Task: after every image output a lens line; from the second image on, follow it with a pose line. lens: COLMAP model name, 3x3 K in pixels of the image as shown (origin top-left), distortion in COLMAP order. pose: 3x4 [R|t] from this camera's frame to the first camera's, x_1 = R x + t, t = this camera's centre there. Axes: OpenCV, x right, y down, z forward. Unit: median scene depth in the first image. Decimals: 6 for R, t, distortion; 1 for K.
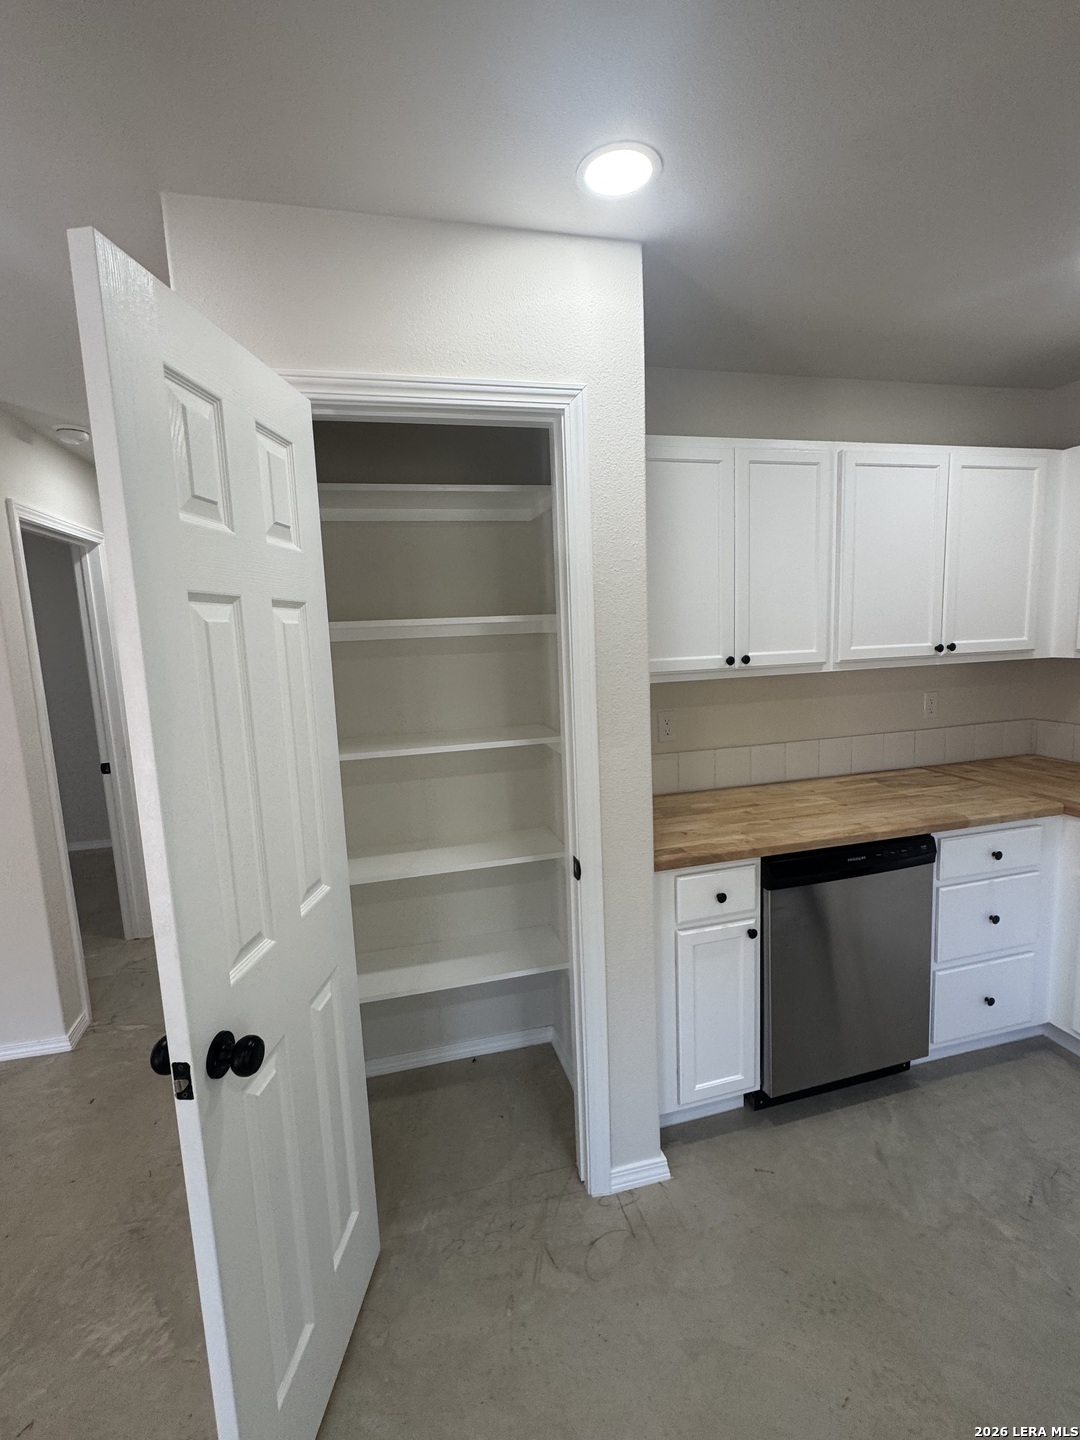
lens RADIAL K [[653.1, 0, 537.5], [0, 653.1, 718.0], [0, 0, 1]] dist [-0.002273, 0.000046]
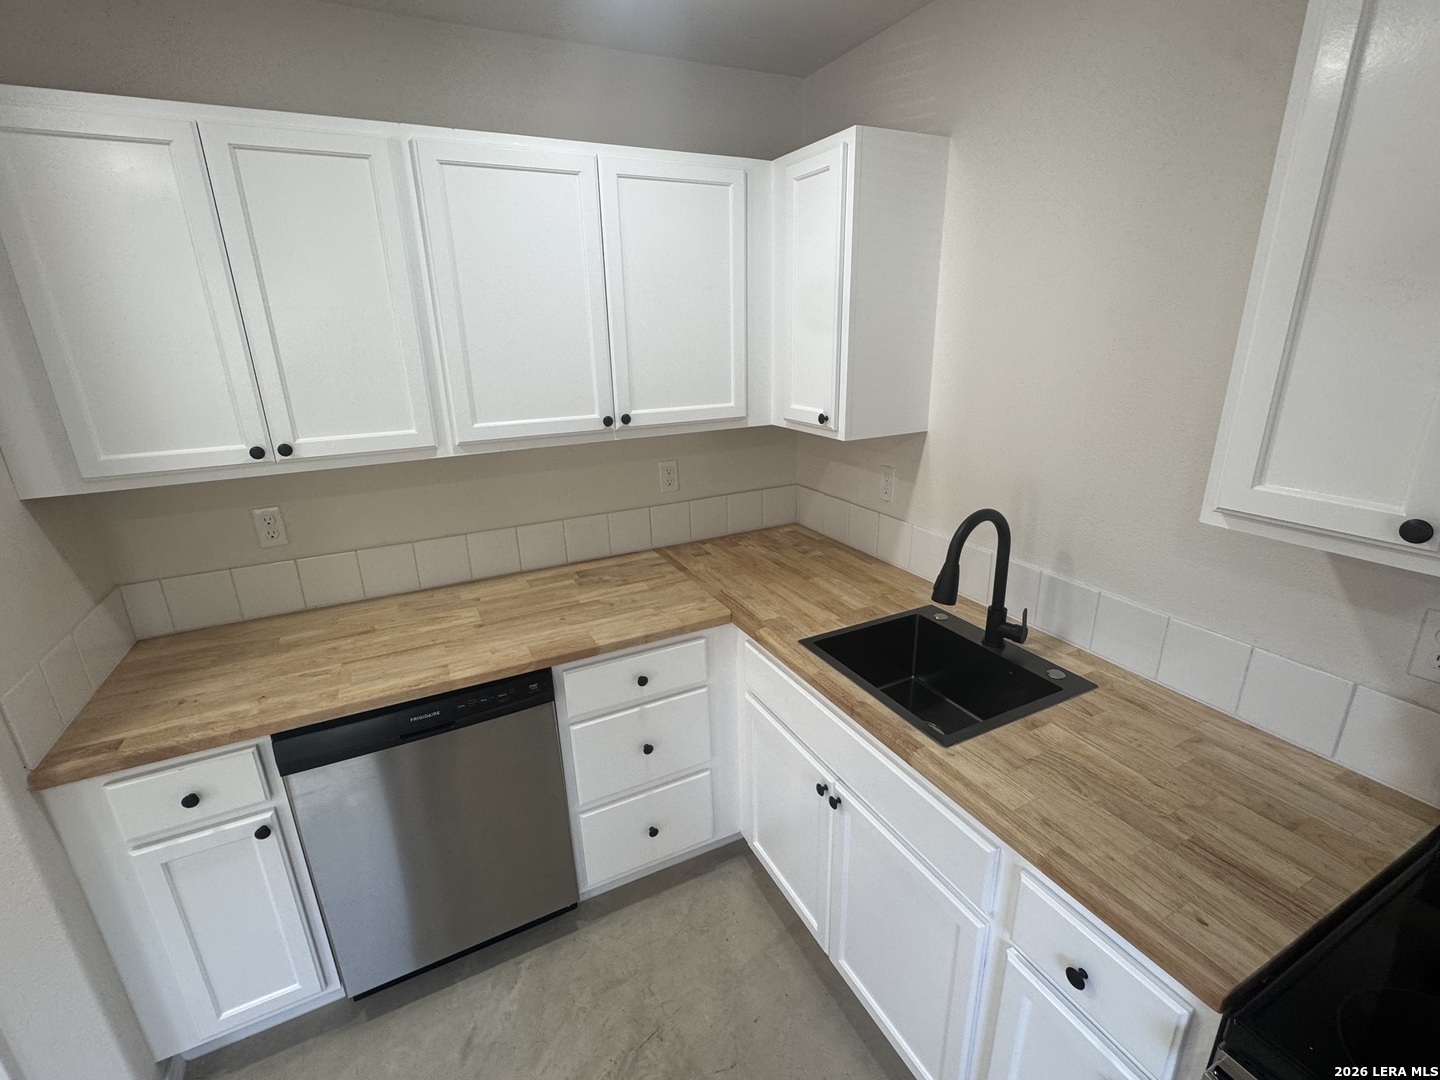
lens RADIAL K [[653.1, 0, 716.3], [0, 653.1, 541.1], [0, 0, 1]] dist [-0.002273, 0.000046]
pose [[0.976430, -0.050231, 0.209909, 0.630679], [0.012705, 0.984232, 0.176424, -0.112774], [-0.215461, -0.169599, 0.961672, 0.203465]]
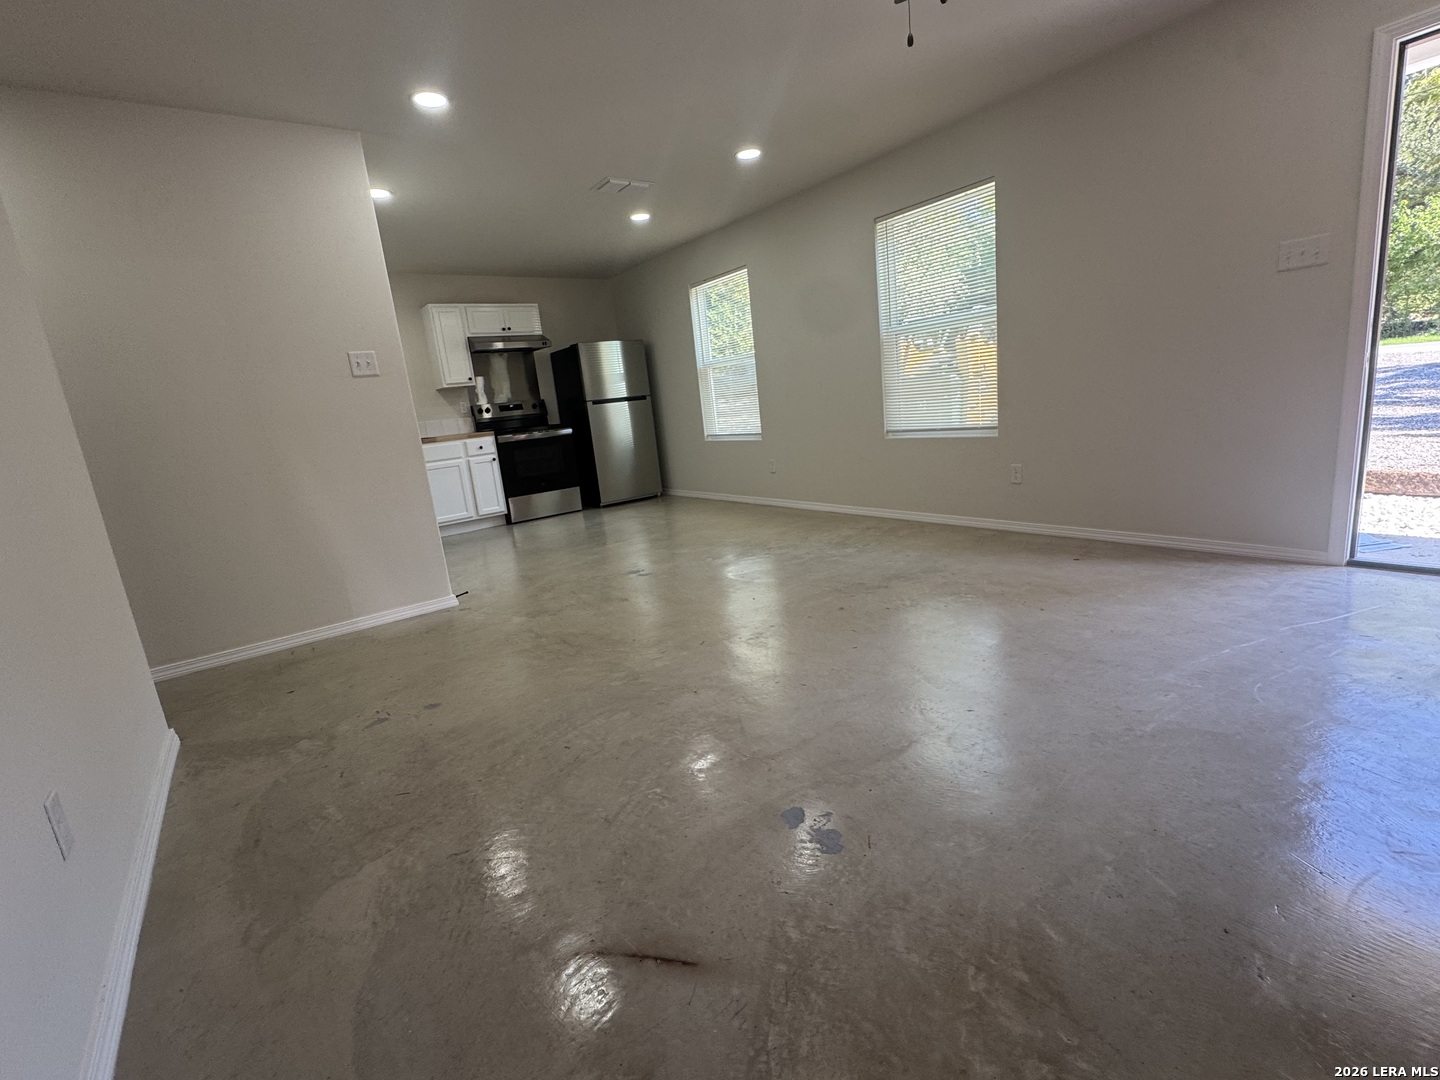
lens RADIAL K [[653.1, 0, 716.3], [0, 653.1, 541.1], [0, 0, 1]] dist [-0.002273, 0.000046]
pose [[-0.368440, -0.119208, 0.921977, -2.174551], [0.240882, 0.945633, 0.218527, 0.273698], [-0.897902, 0.302602, -0.319694, 0.640944]]
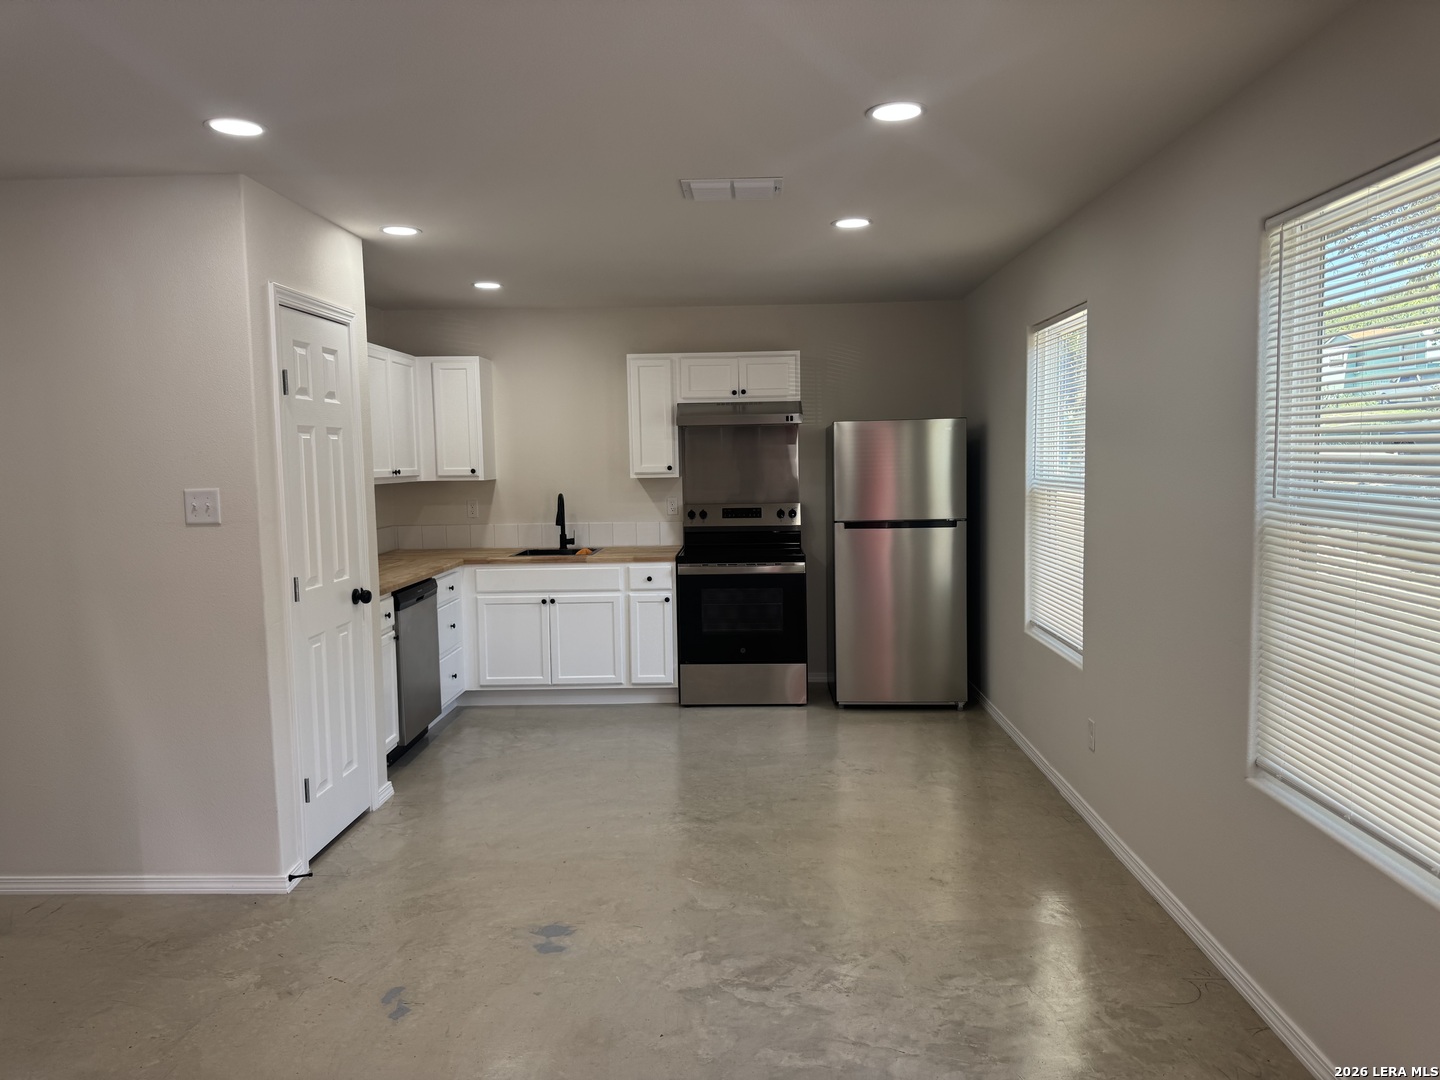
lens RADIAL K [[1004.9, 0, 720.0], [0, 1004.9, 540.0], [0, 0, 1]] dist [0.046303, -0.003281]
pose [[0.280430, -0.043705, 0.958879, -1.696753], [0.135401, 0.990775, 0.005560, 0.165355], [-0.950277, 0.128274, 0.283761, -0.476119]]
